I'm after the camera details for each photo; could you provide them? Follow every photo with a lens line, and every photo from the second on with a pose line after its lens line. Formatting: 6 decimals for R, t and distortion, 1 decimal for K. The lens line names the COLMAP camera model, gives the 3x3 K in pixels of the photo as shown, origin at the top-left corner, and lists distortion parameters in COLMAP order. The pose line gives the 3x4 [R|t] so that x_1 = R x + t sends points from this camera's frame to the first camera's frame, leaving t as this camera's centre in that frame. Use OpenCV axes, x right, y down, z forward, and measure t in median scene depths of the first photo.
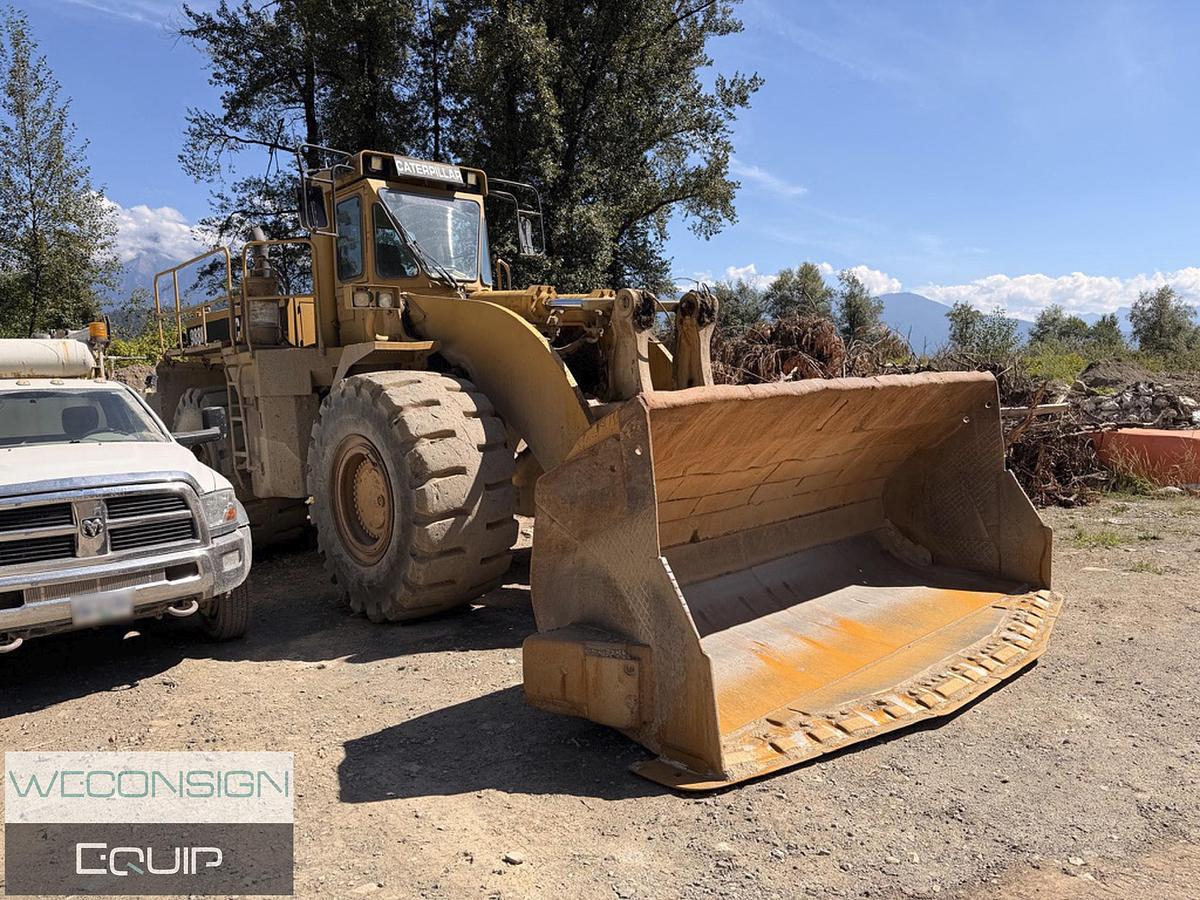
lens RADIAL K [[840.0, 0, 596.2], [0, 840.0, 438.7], [0, 0, 1]] dist [0.067683, -0.068040]
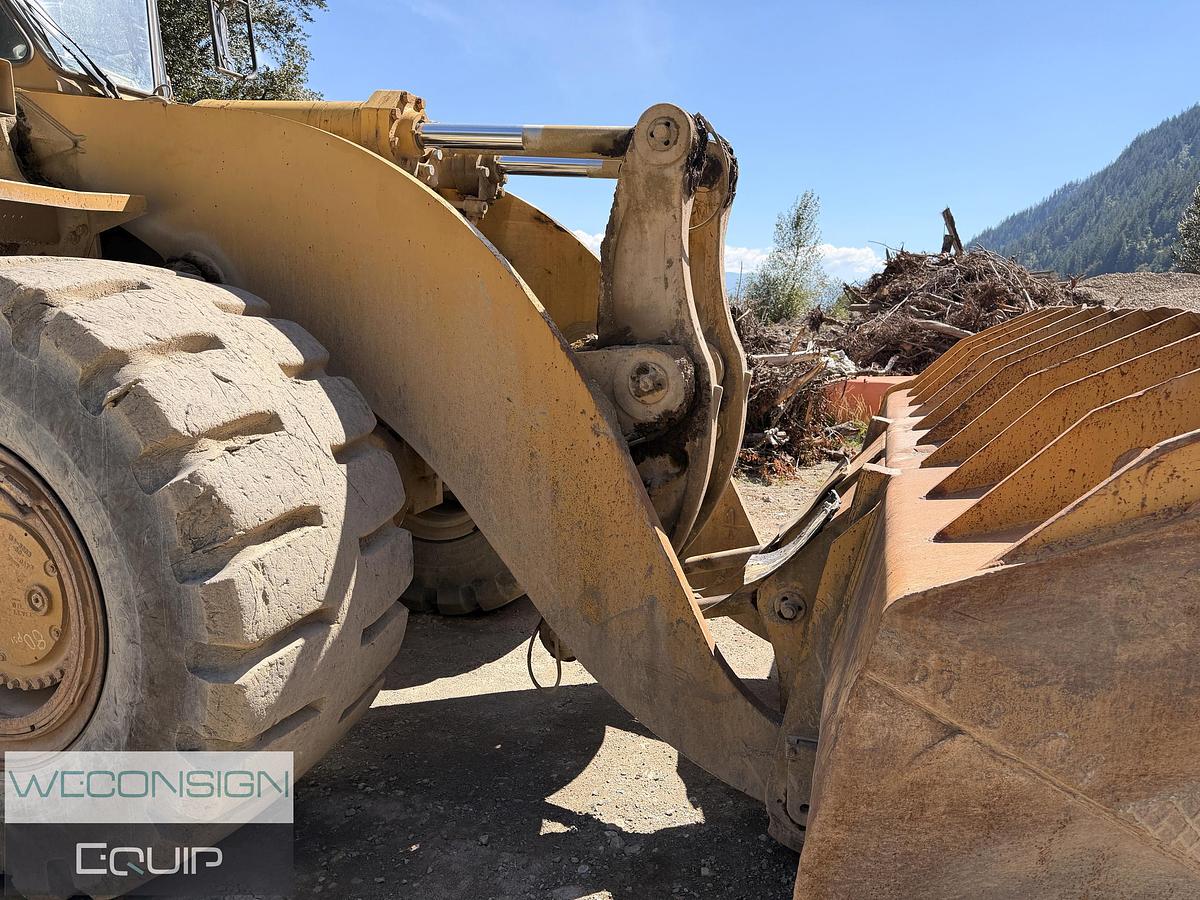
lens RADIAL K [[845.2, 0, 600.0], [0, 845.2, 450.0], [0, 0, 1]] dist [-0.004171, -0.003478]
pose [[0.873064, -0.048166, 0.485220, -0.230769], [0.008310, 0.996434, 0.083961, -0.025087], [-0.487534, -0.069271, 0.870352, 0.588466]]
